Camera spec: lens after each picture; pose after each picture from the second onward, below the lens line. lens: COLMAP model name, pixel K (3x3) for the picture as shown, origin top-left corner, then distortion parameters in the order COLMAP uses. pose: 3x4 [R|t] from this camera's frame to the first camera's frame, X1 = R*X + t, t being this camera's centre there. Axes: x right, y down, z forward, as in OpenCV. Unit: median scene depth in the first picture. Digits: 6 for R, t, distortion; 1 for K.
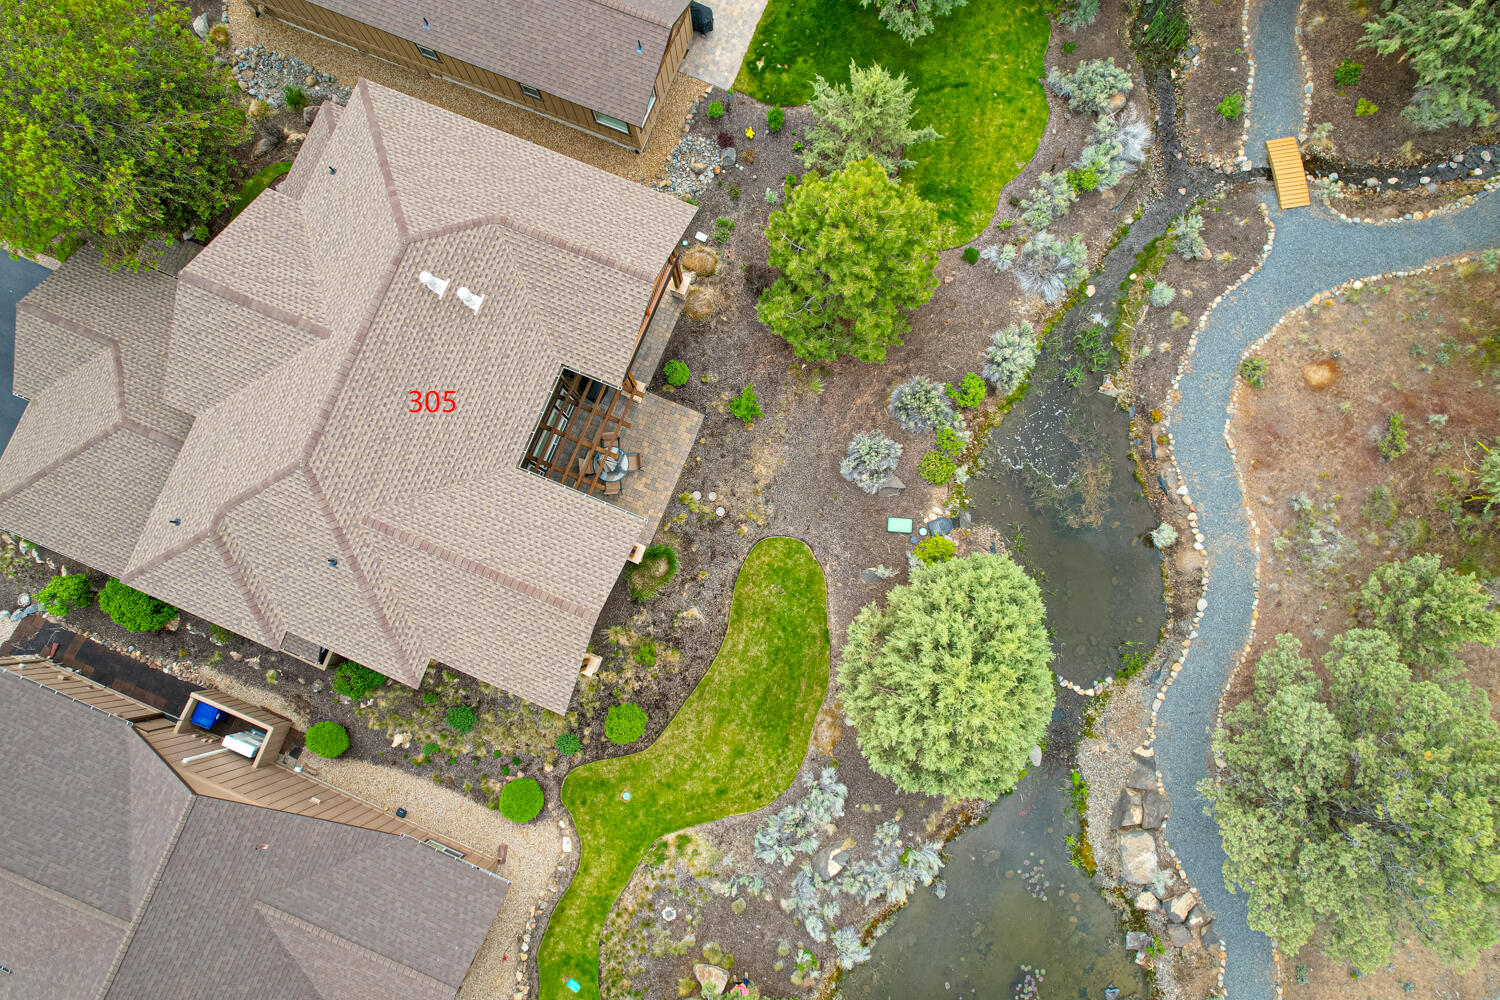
lens RADIAL K [[1030.0, 0, 752.5], [0, 1030.0, 420.4], [0, 0, 1]] dist [-0.042383, 0.036619]
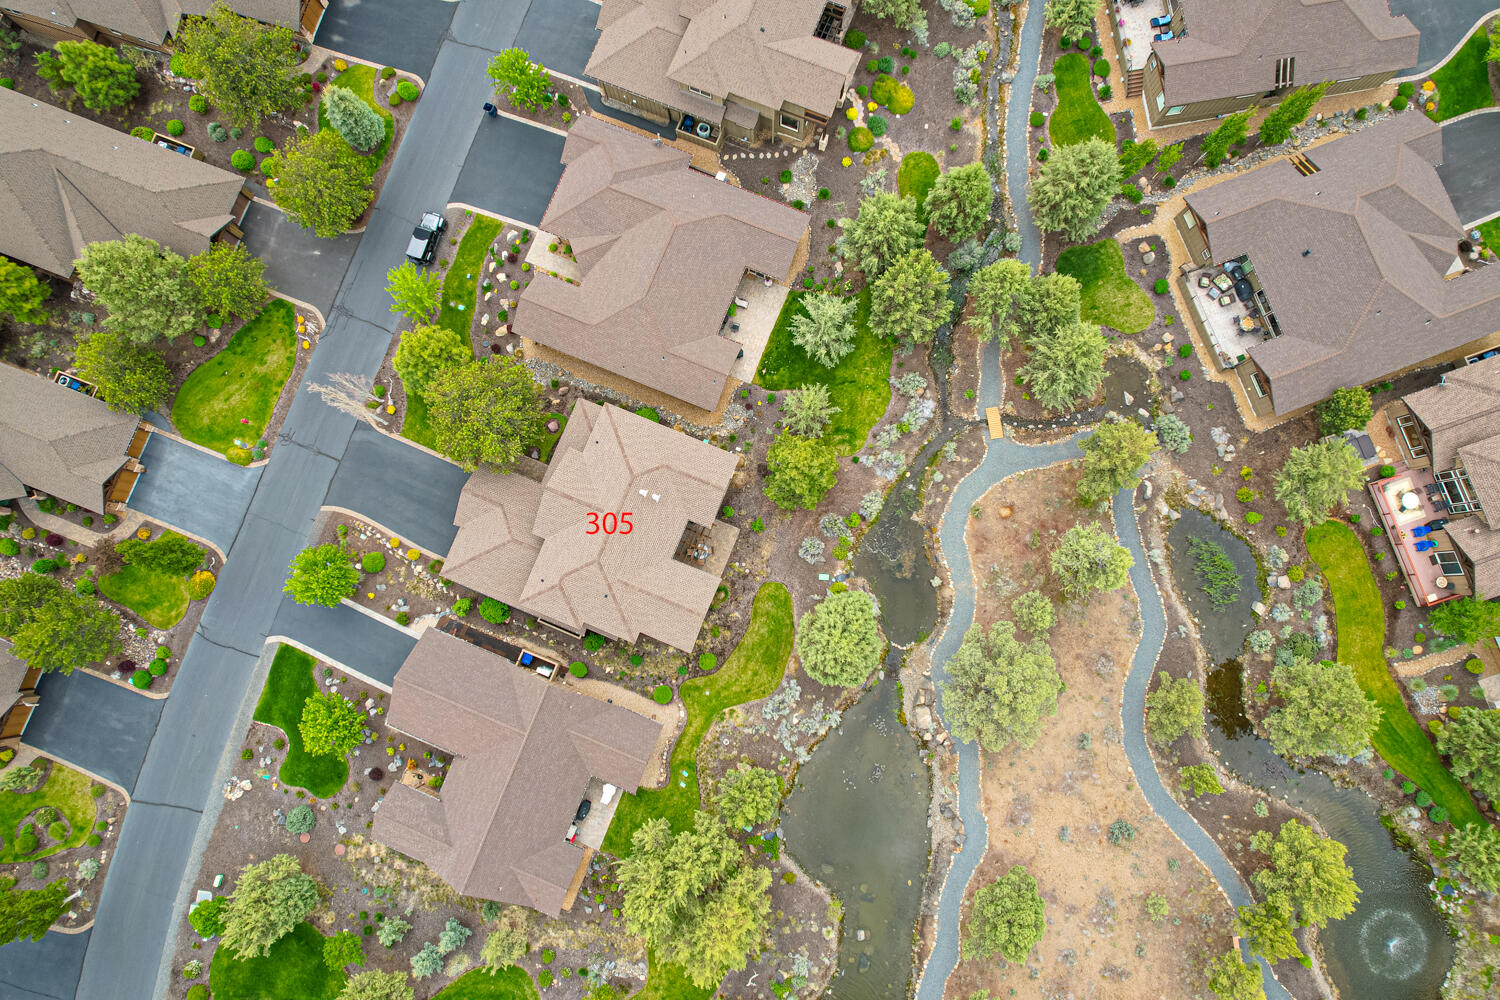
lens RADIAL K [[1030.0, 0, 752.5], [0, 1030.0, 420.4], [0, 0, 1]] dist [-0.042383, 0.036619]
pose [[0.999995, -0.001601, -0.002861, -0.012448], [0.001592, 0.999995, -0.002836, -0.250170], [0.002866, 0.002831, 0.999992, -1.352531]]
